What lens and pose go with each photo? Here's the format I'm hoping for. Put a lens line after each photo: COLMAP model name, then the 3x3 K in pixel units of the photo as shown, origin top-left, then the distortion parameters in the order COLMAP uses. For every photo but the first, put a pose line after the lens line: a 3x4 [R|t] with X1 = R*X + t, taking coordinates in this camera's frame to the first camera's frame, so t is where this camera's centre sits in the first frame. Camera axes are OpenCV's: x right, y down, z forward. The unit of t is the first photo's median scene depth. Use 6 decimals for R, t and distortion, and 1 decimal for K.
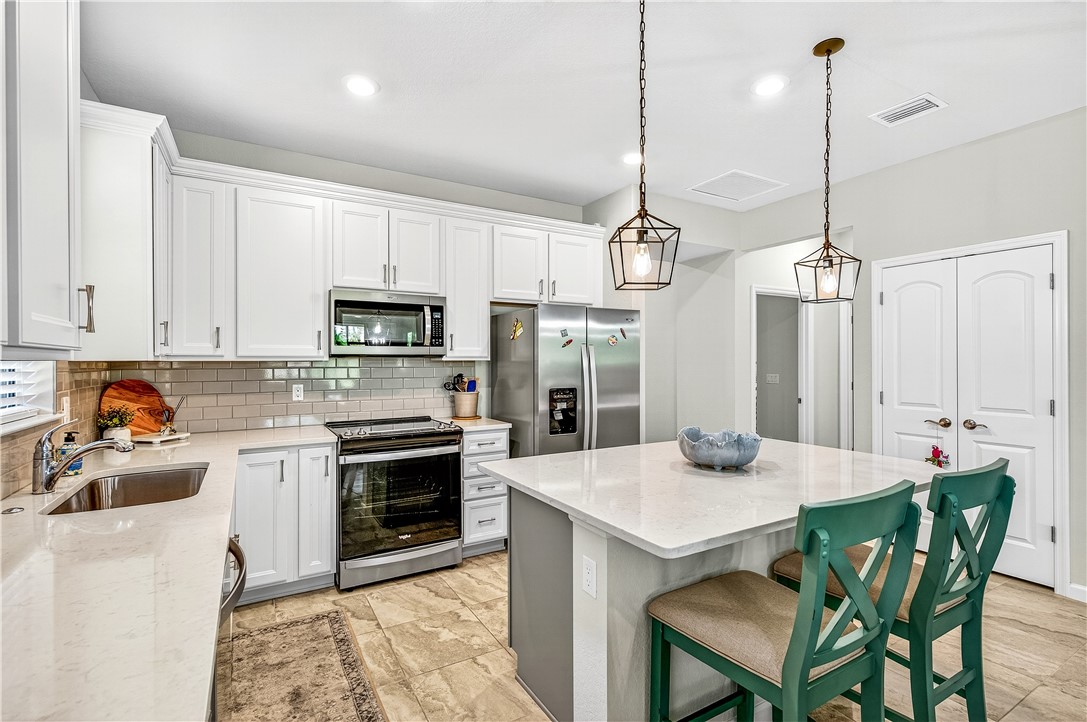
lens RADIAL K [[498.4, 0, 544.3], [0, 498.4, 361.0], [0, 0, 1]] dist [0.003087, -0.001182]
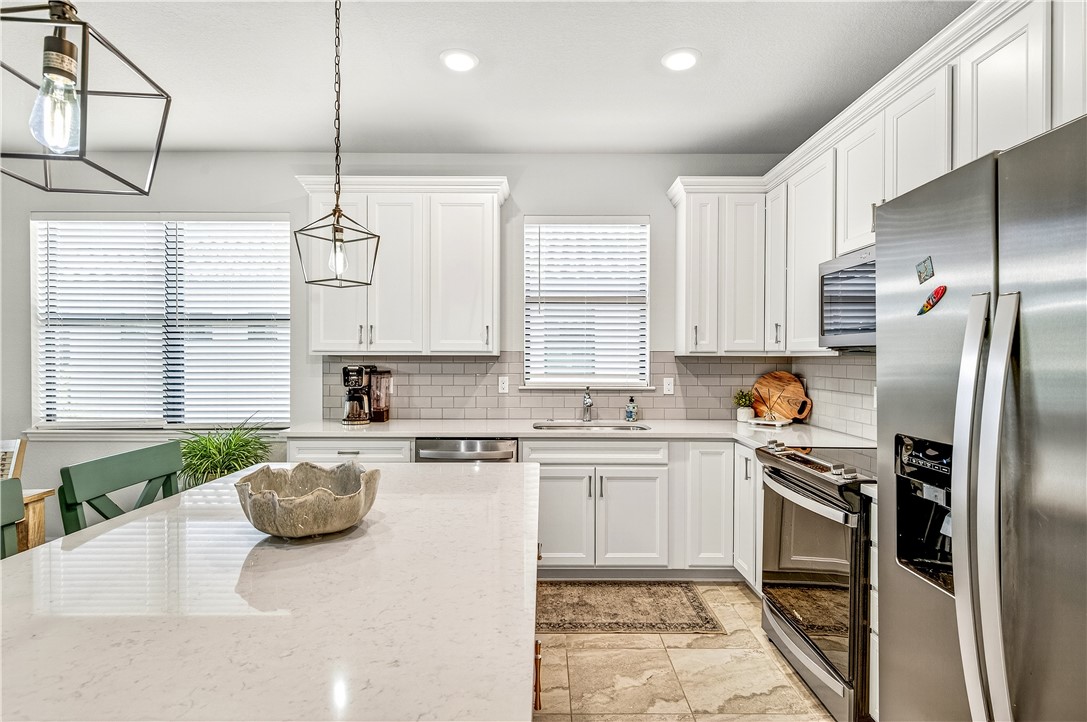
lens RADIAL K [[540.6, 0, 544.5], [0, 540.6, 357.0], [0, 0, 1]] dist [0.011103, -0.004300]
pose [[-0.503370, 0.000114, -0.864071, 0.498664], [-0.002226, 0.999997, 0.001429, 0.001209], [0.864068, 0.002642, -0.503368, 1.008682]]
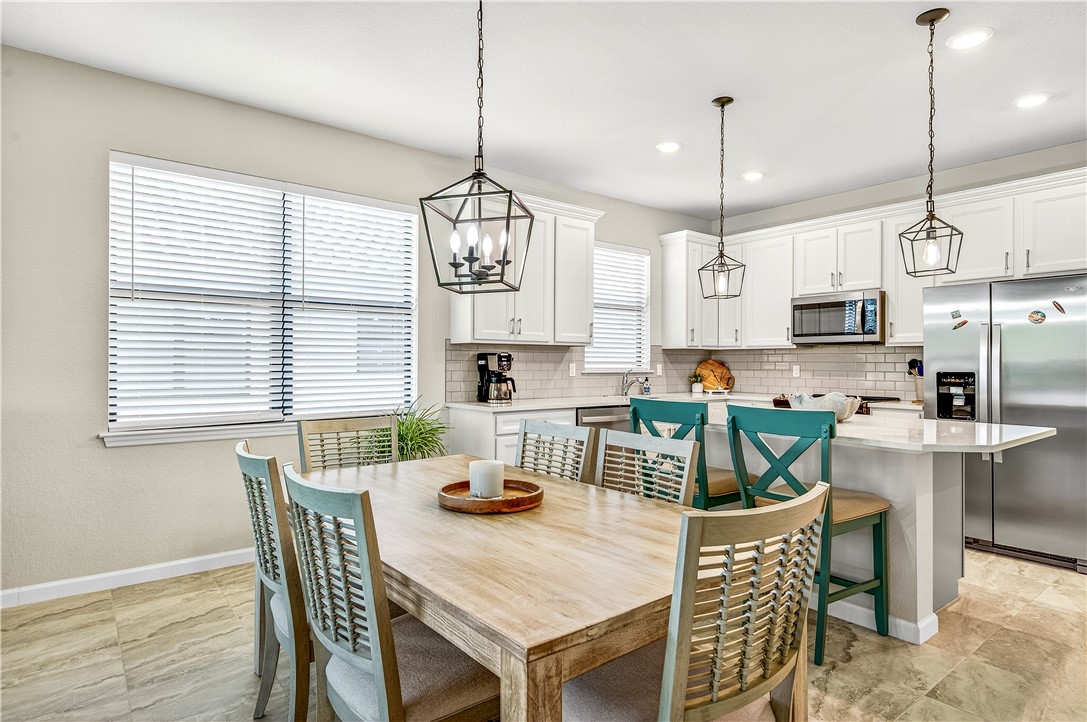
lens RADIAL K [[590.7, 0, 539.8], [0, 590.7, 364.6], [0, 0, 1]] dist [-0.001418, -0.003803]
pose [[0.130266, 0.006492, -0.991458, 1.115186], [-0.005217, 0.999969, 0.005863, 0.039249], [0.991465, 0.004409, 0.130296, 0.058539]]
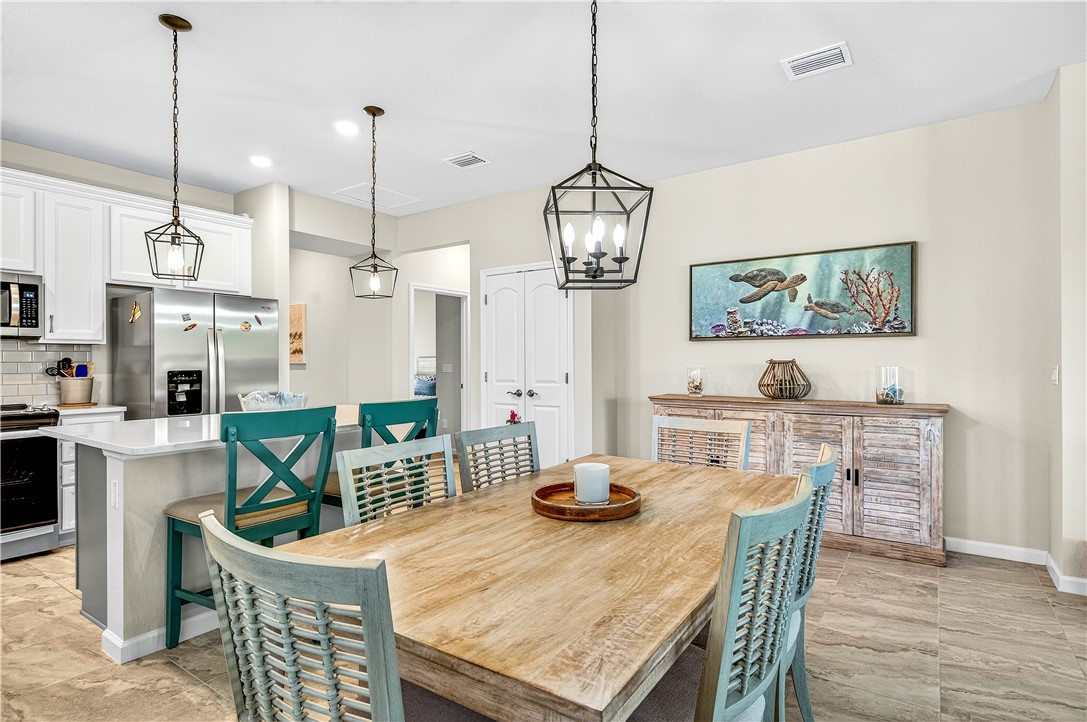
lens RADIAL K [[552.2, 0, 543.8], [0, 552.2, 361.6], [0, 0, 1]] dist [0.002885, -0.003991]
pose [[0.905480, -0.001275, 0.424387, 0.238285], [0.001521, 0.999999, -0.000240, 0.039154], [-0.424386, 0.000863, 0.905481, -0.385261]]
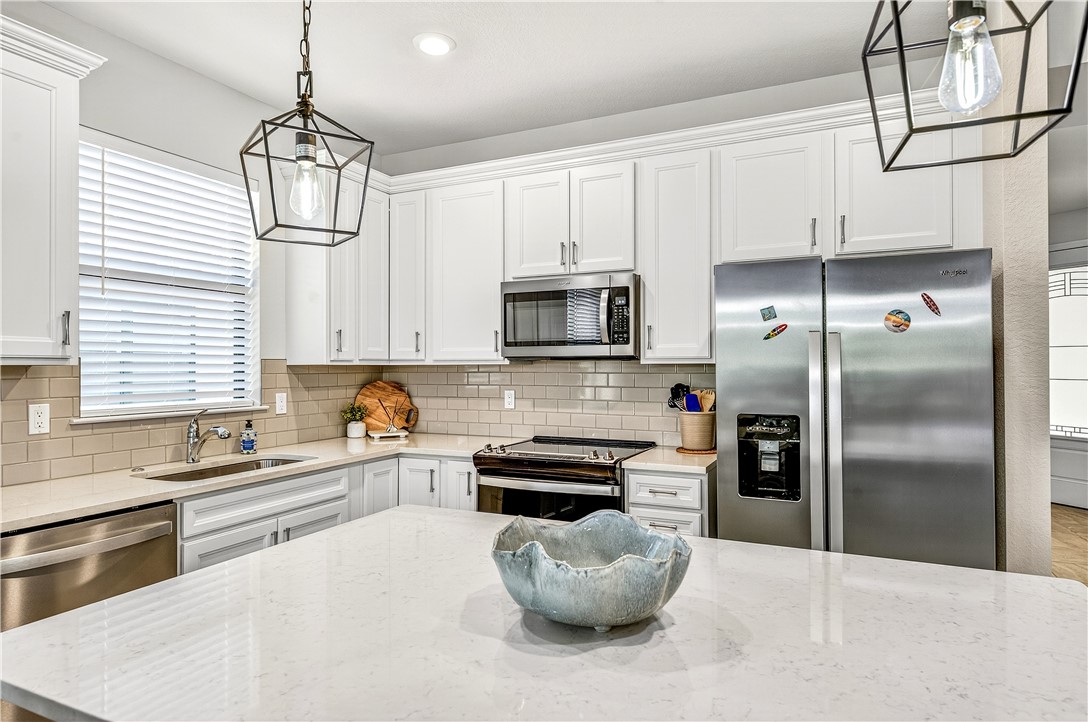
lens RADIAL K [[628.9, 0, 543.8], [0, 628.9, 361.5], [0, 0, 1]] dist [0.007149, -0.000219]
pose [[0.564270, -0.004211, -0.825579, 0.494901], [0.000915, 0.999990, -0.004475, -0.000972], [0.825590, 0.001769, 0.564268, 0.424461]]
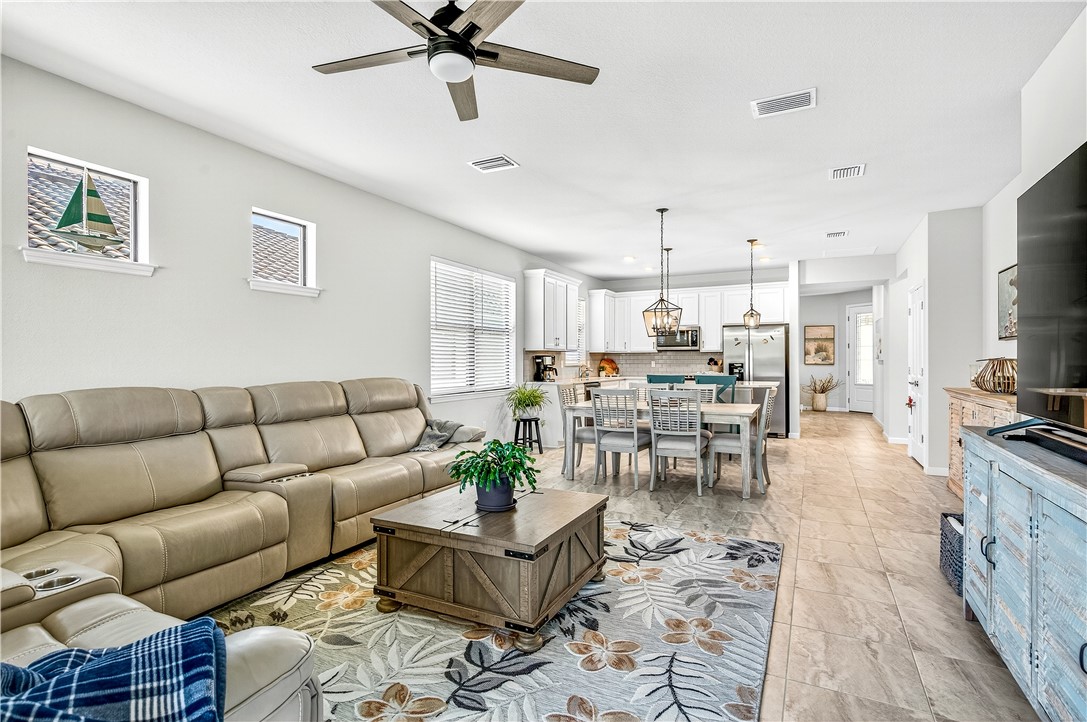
lens RADIAL K [[524.6, 0, 539.4], [0, 524.6, 369.3], [0, 0, 1]] dist [0.008404, -0.004412]
pose [[0.530492, 0.014558, -0.847565, 1.710451], [0.000617, 0.999846, 0.017559, 0.041491], [0.847689, -0.009838, 0.530402, -1.132262]]
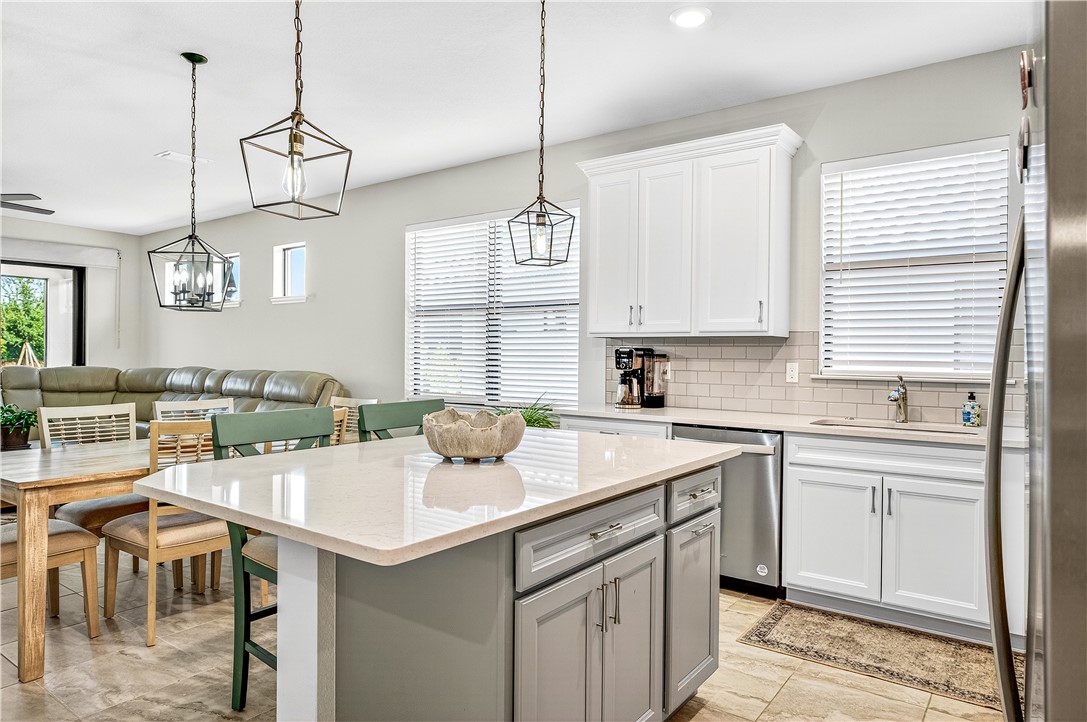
lens RADIAL K [[684.7, 0, 542.6], [0, 684.7, 355.8], [0, 0, 1]] dist [-0.005590, -0.001941]
pose [[-0.919169, -0.006952, -0.393802, 0.427501], [-0.008867, 0.999956, 0.003042, 0.033040], [0.393764, 0.006287, -0.919190, 1.287506]]
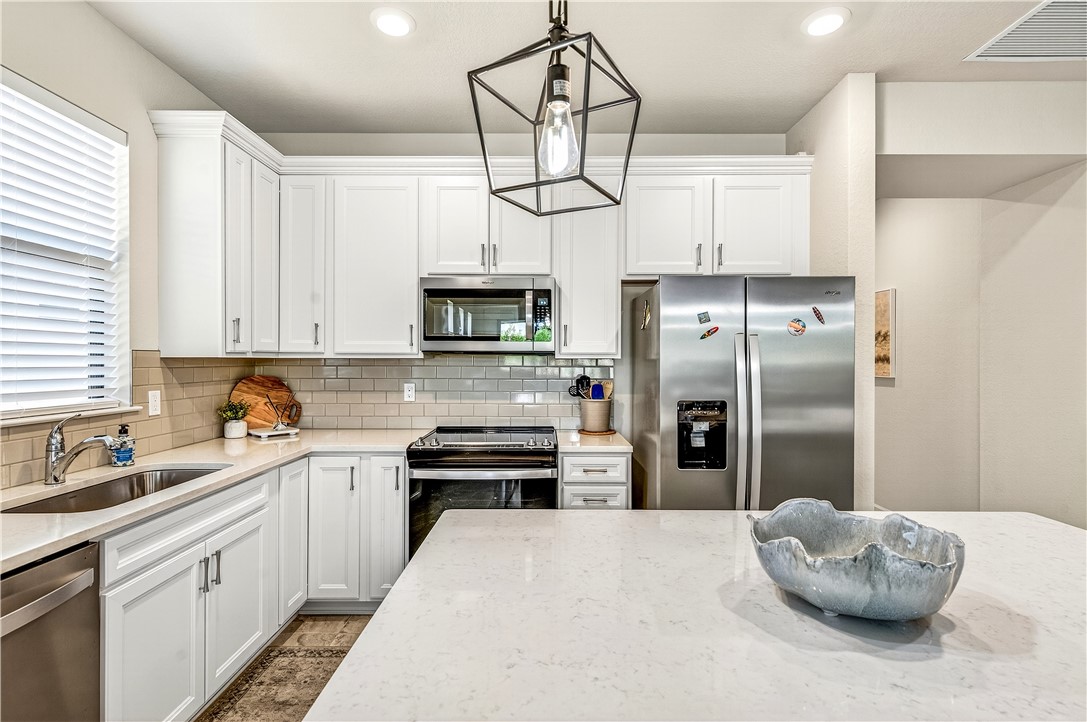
lens RADIAL K [[524.6, 0, 541.7], [0, 524.6, 361.1], [0, 0, 1]] dist [0.008404, -0.004412]
pose [[0.858472, 0.005876, -0.512827, 0.224887], [-0.004404, 0.999982, 0.004085, -0.000287], [0.512842, -0.001248, 0.858482, 0.298476]]
